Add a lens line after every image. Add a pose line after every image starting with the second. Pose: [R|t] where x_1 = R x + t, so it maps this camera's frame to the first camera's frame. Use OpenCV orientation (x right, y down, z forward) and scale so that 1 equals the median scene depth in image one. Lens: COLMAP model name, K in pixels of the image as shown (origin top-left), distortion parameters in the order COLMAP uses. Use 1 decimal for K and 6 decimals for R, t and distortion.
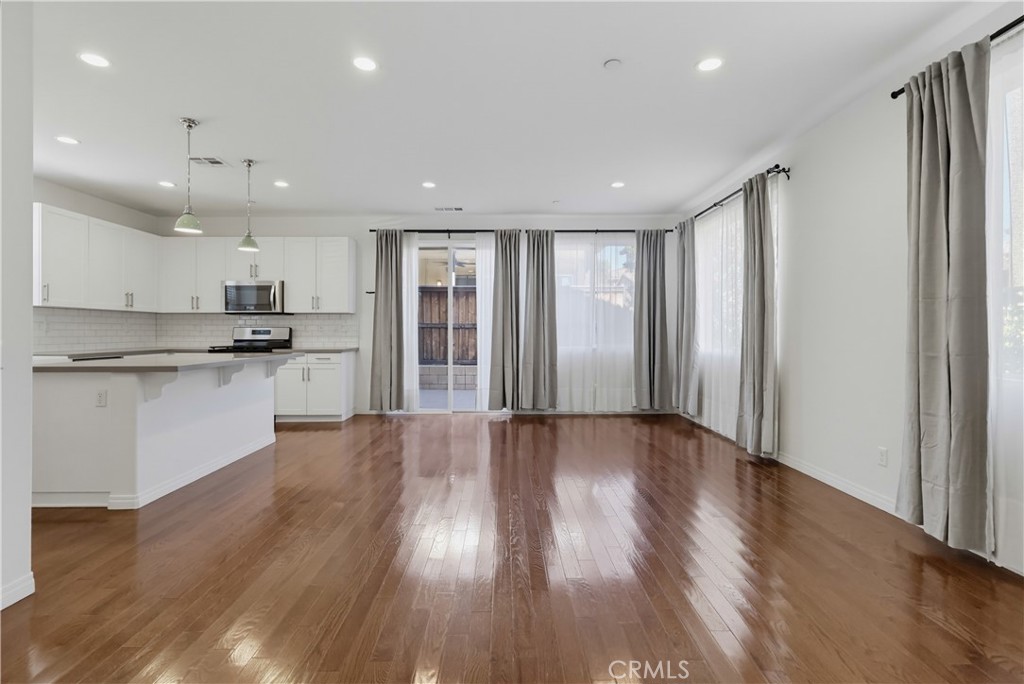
lens RADIAL K [[481.8, 0, 507.1], [0, 481.8, 336.2], [0, 0, 1]] dist [-0.003309, -0.000118]
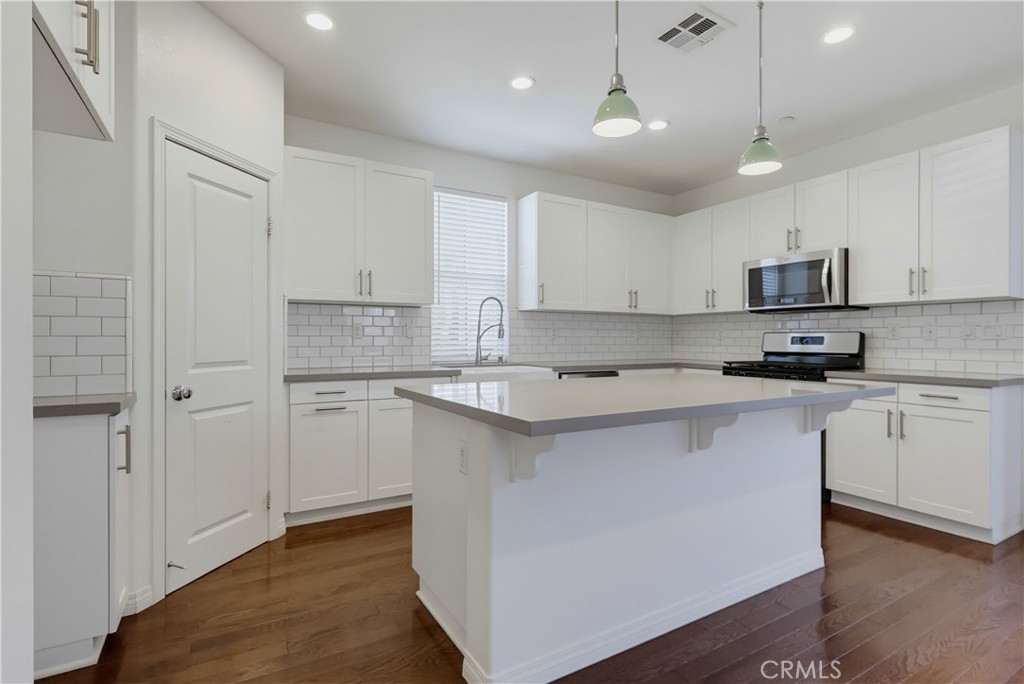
lens RADIAL K [[481.8, 0, 507.1], [0, 481.8, 336.2], [0, 0, 1]] dist [-0.003309, -0.000118]
pose [[0.484590, -0.005290, -0.874725, -0.163224], [-0.011132, 0.999863, -0.012214, -0.001806], [0.874670, 0.015656, 0.484465, 0.374363]]
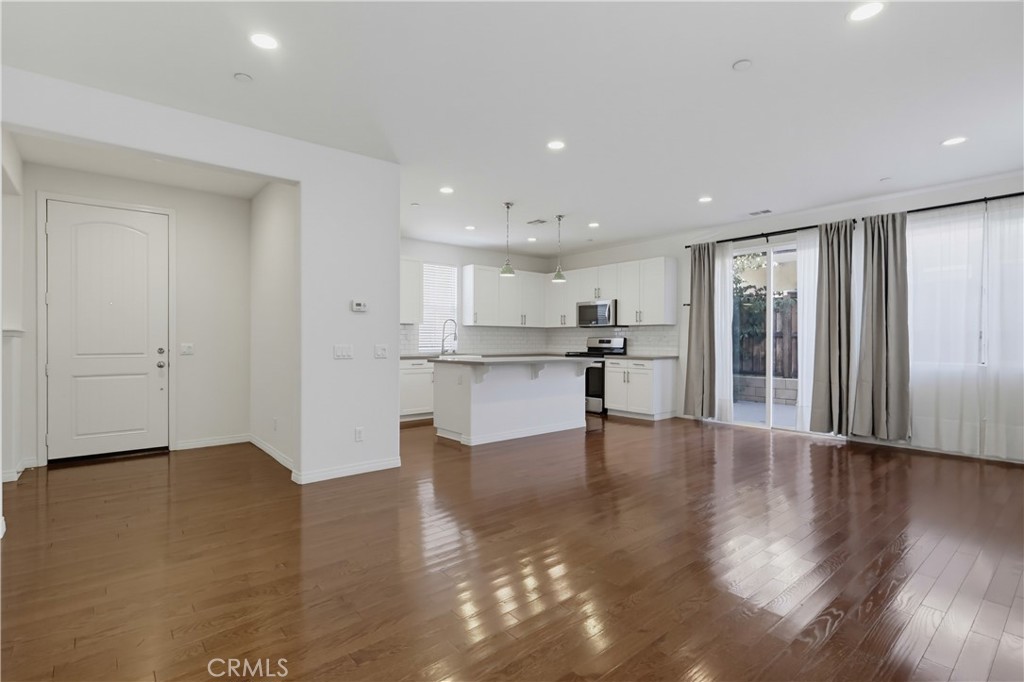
lens RADIAL K [[487.0, 0, 512.0], [0, 487.0, 341.0], [0, 0, 1]] dist [0.001849, 0.000305]
pose [[0.639151, 0.002089, -0.769078, 0.303575], [-0.009290, 0.999944, -0.005004, -0.001073], [0.769025, 0.010343, 0.639135, 0.010478]]
